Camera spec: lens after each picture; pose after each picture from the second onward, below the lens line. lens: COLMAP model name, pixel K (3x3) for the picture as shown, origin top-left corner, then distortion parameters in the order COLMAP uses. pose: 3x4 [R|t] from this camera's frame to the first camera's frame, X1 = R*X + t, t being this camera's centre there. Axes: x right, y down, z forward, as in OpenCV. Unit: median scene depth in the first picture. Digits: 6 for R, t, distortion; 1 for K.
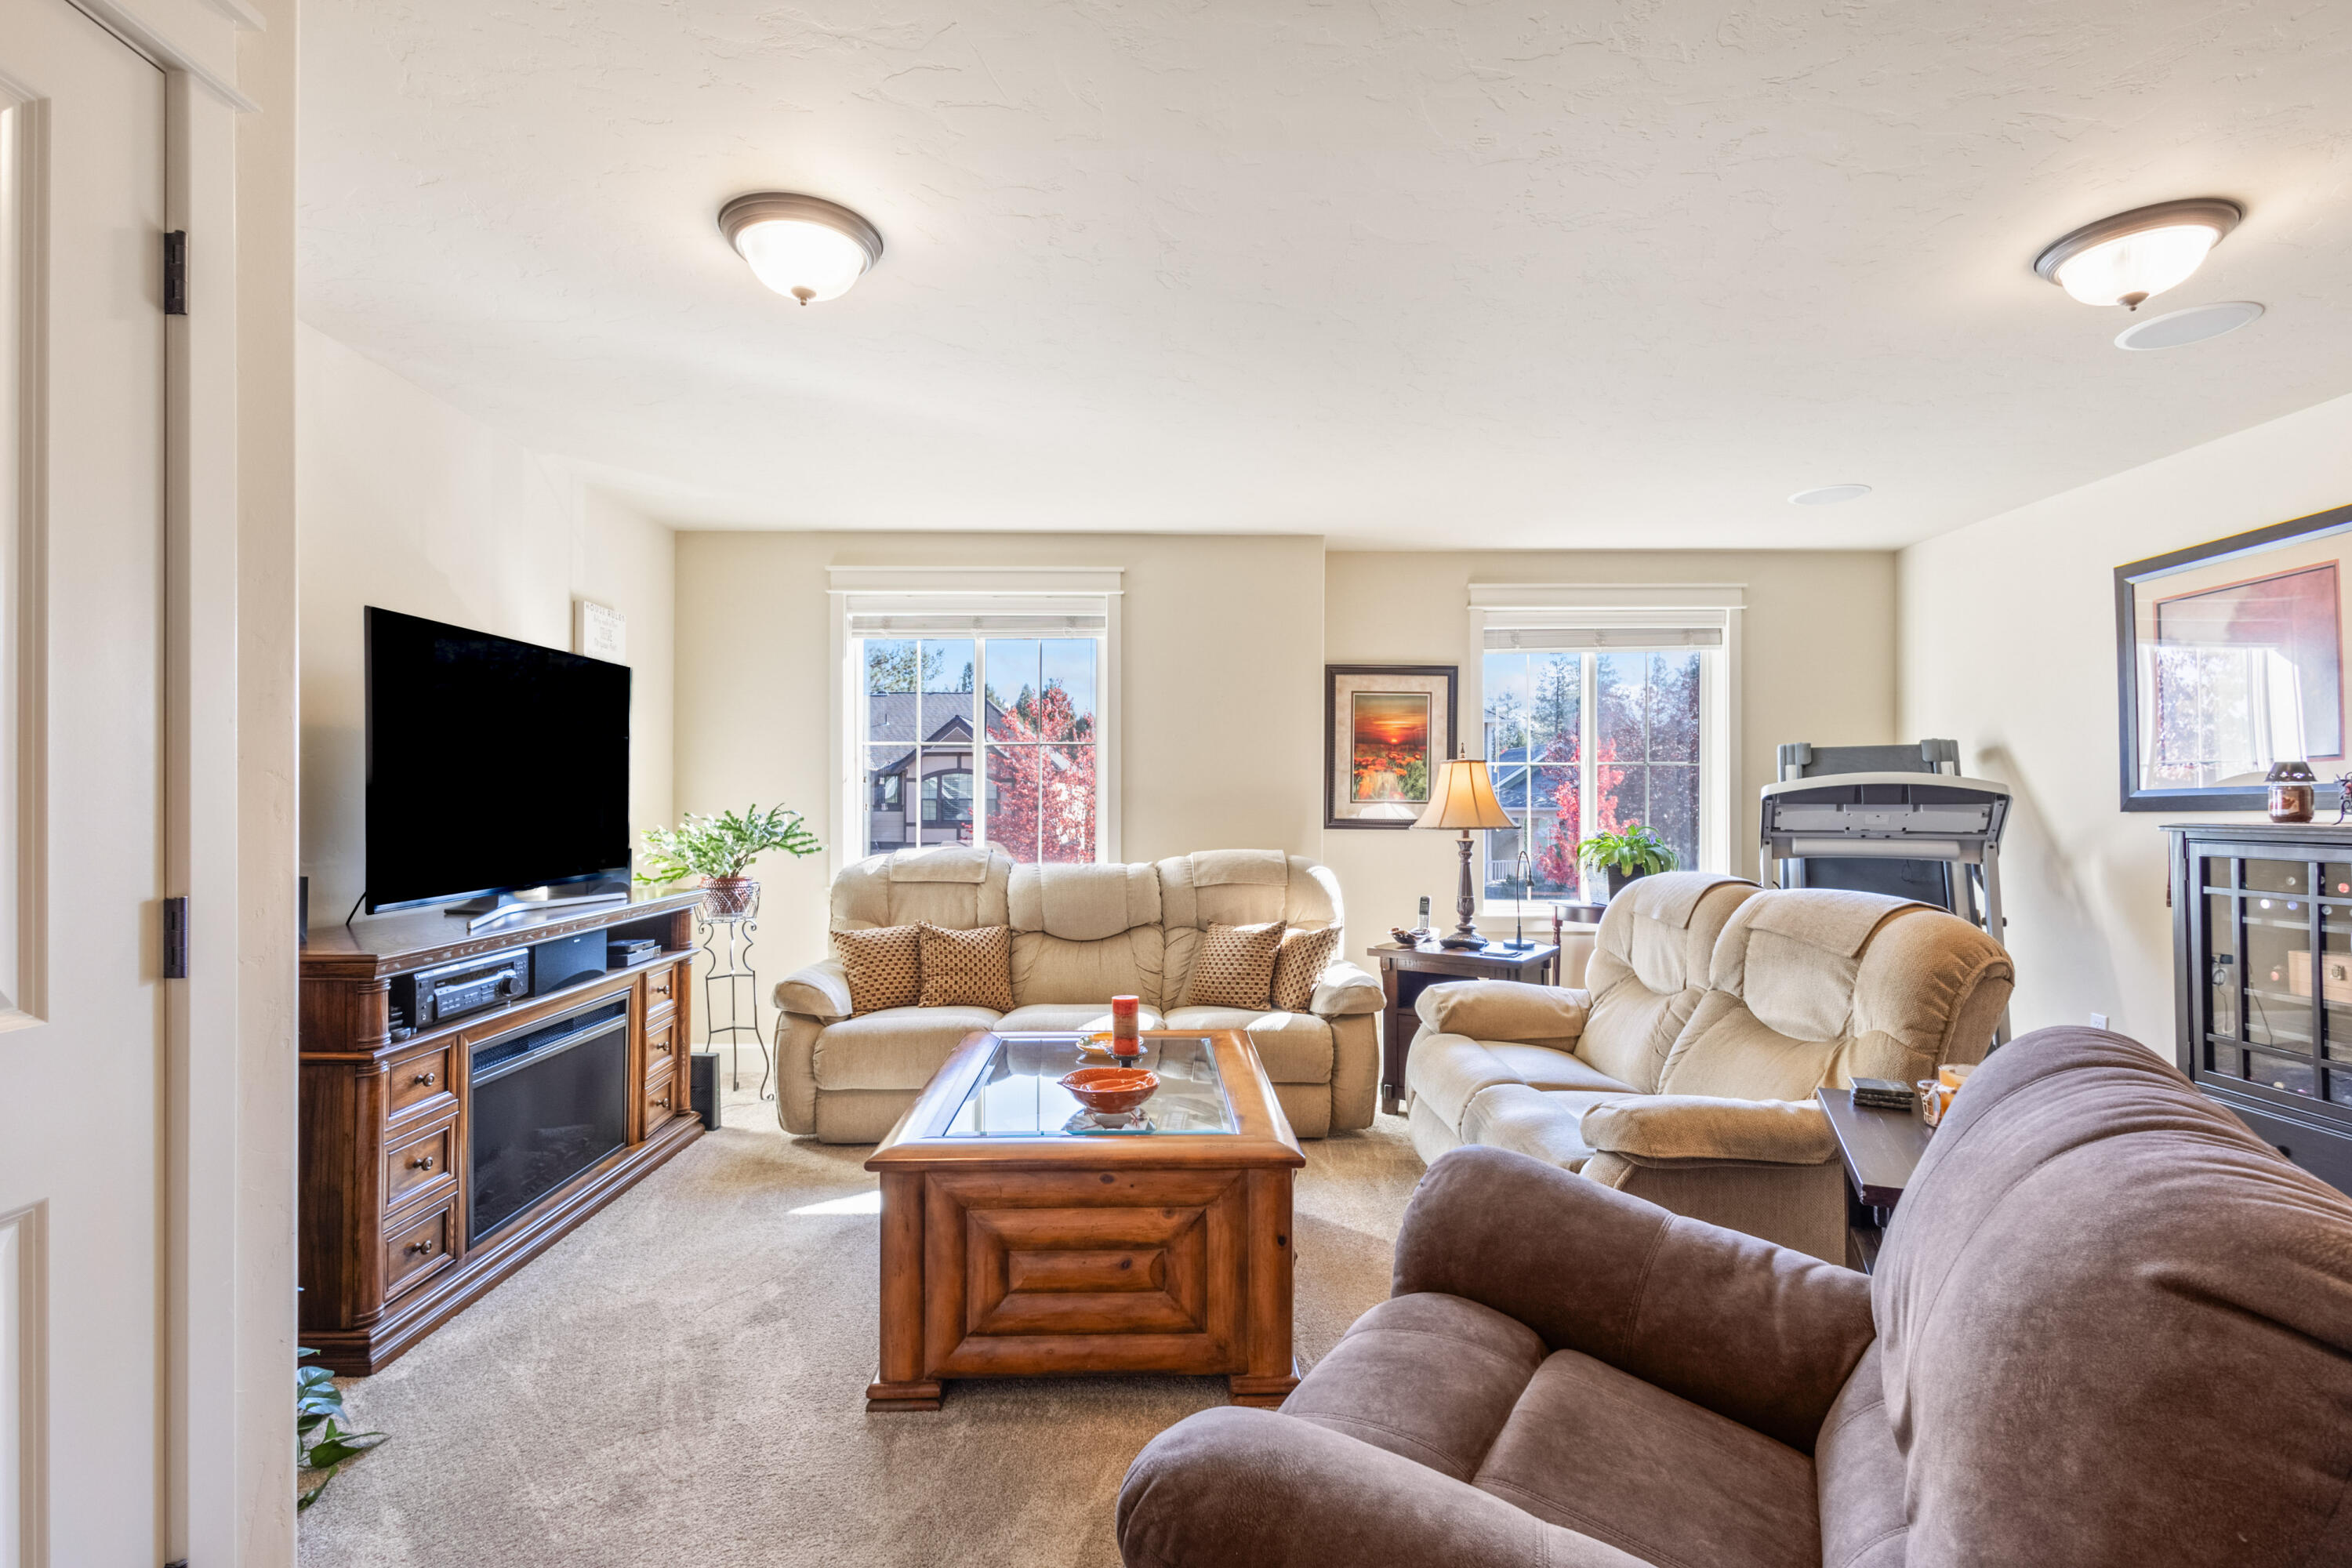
lens RADIAL K [[1080.9, 0, 1171.1], [0, 1080.9, 794.0], [0, 0, 1]] dist [0.011385, -0.000519]
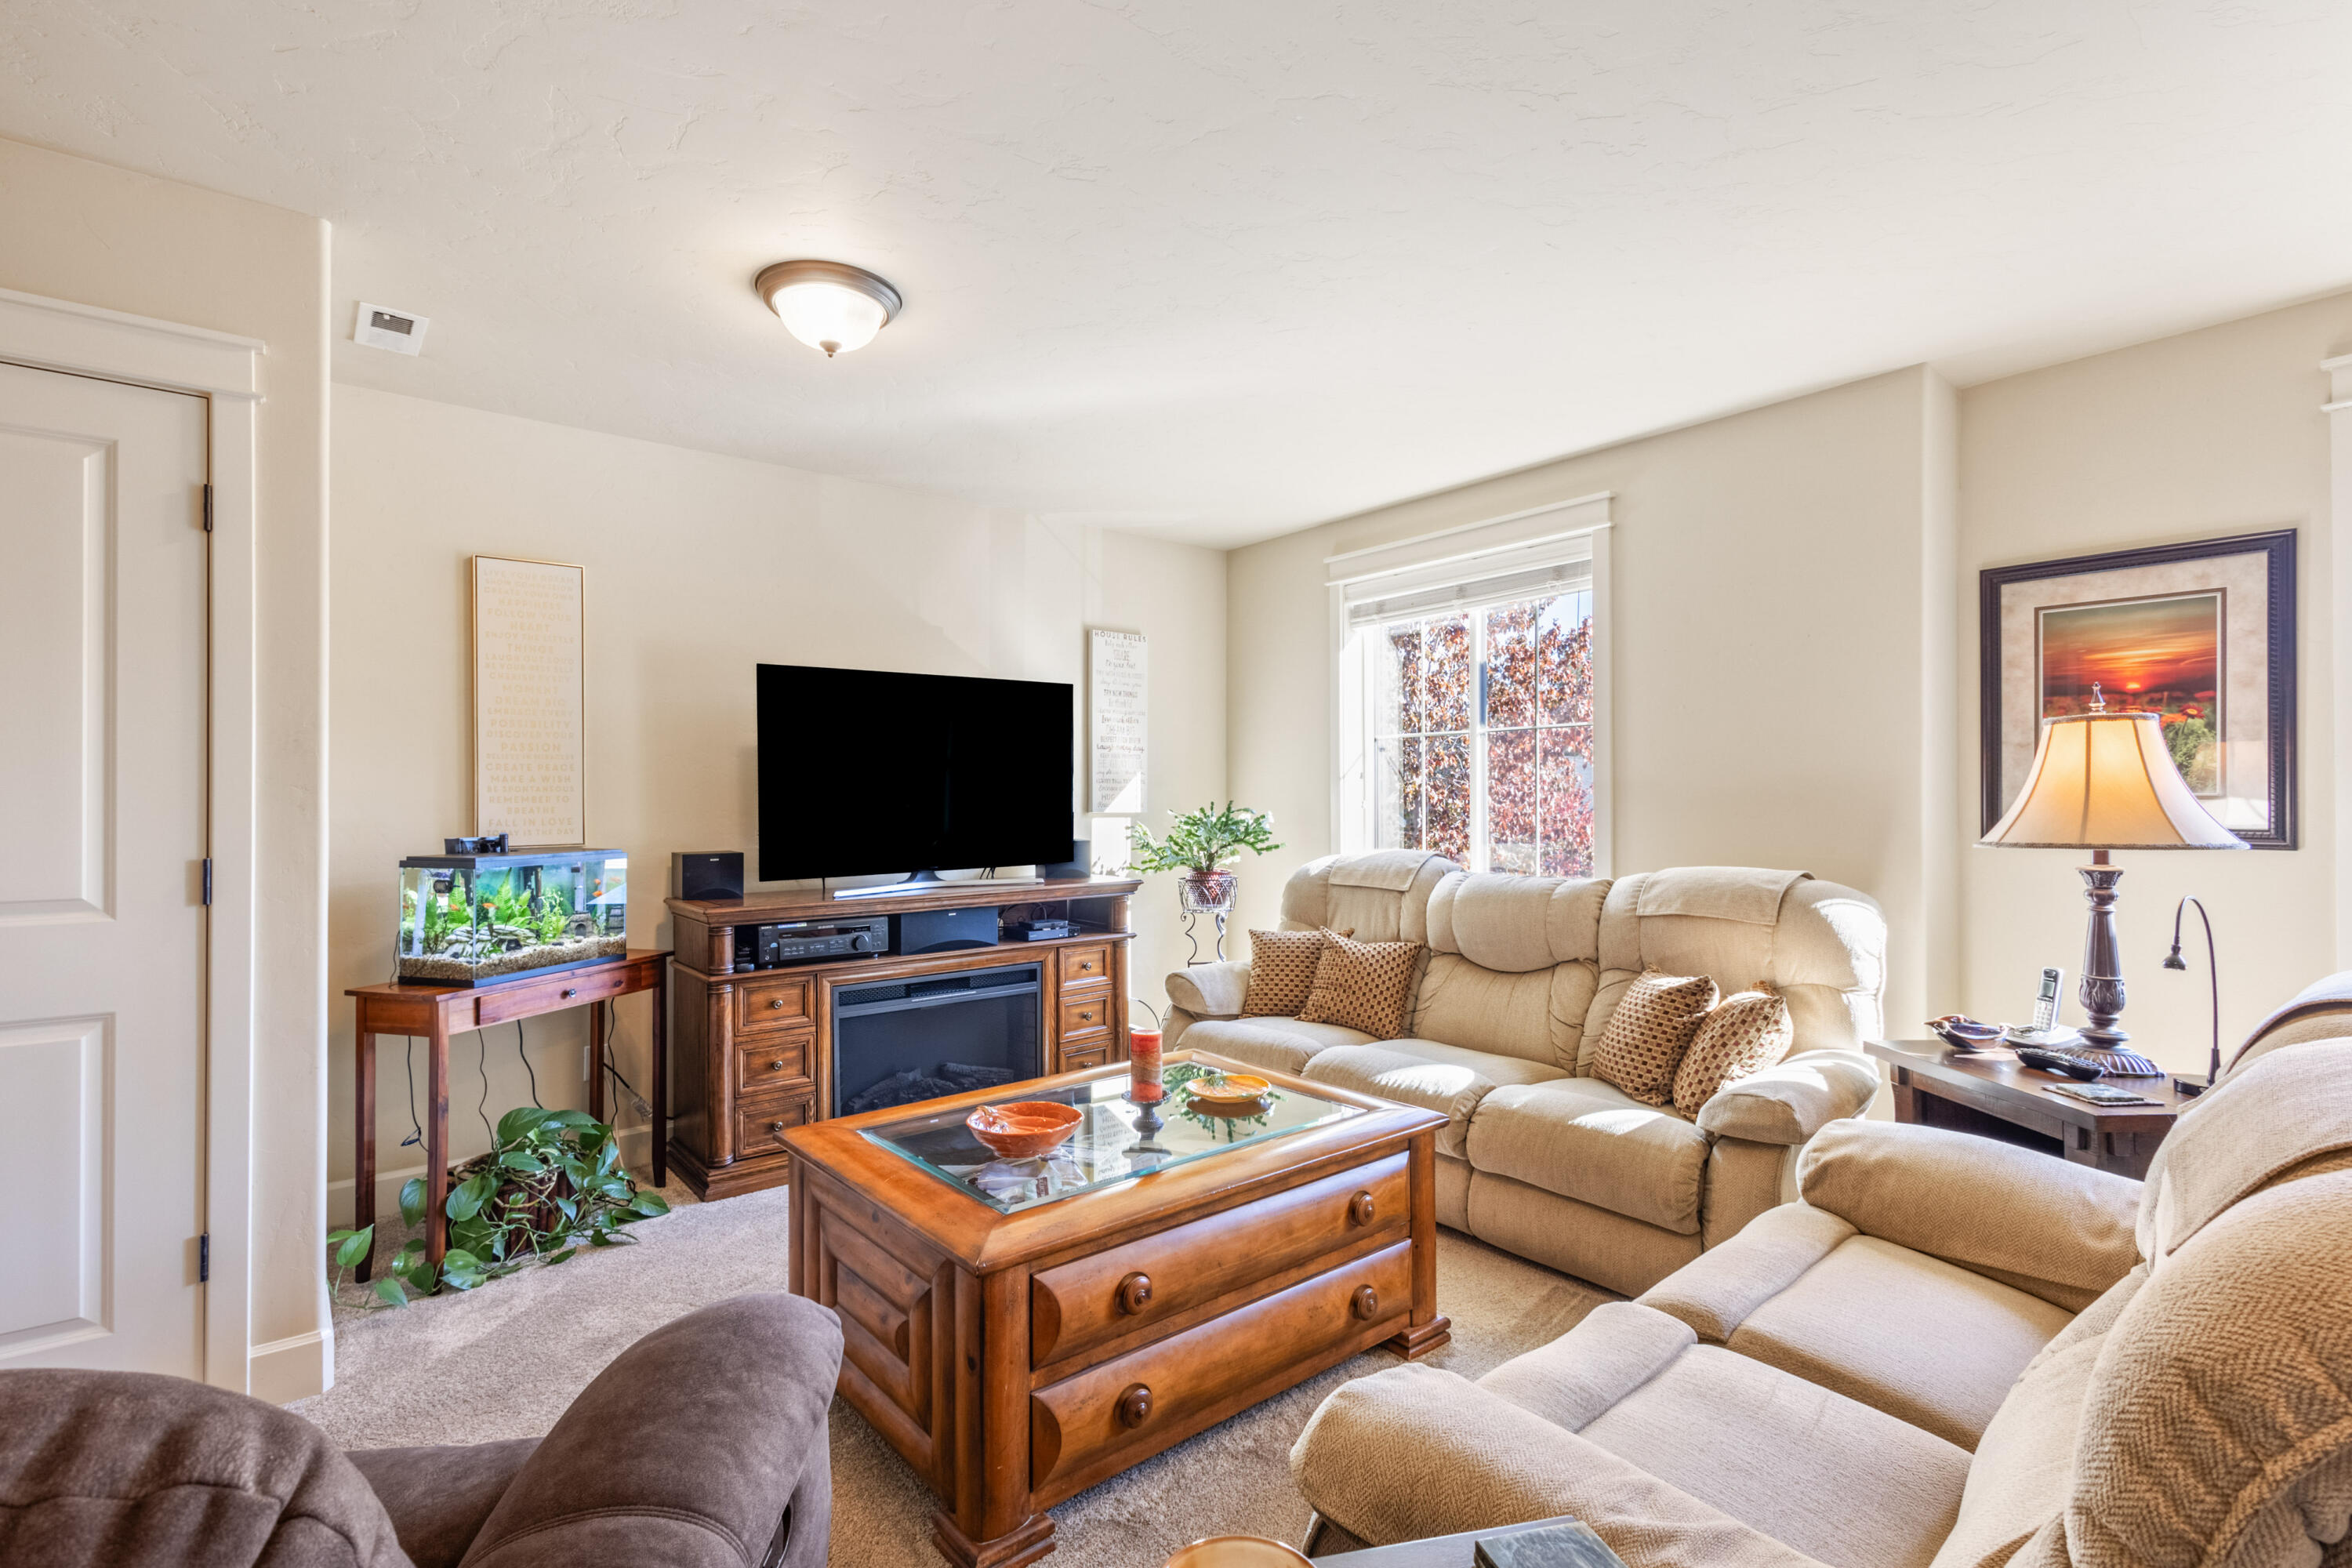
lens RADIAL K [[1080.9, 0, 1174.9], [0, 1080.9, 786.6], [0, 0, 1]] dist [0.011385, -0.000519]
pose [[0.619614, -0.011647, -0.784820, 0.408793], [0.010660, 0.999923, -0.006423, 0.001219], [0.784834, -0.004387, 0.619690, 0.318929]]
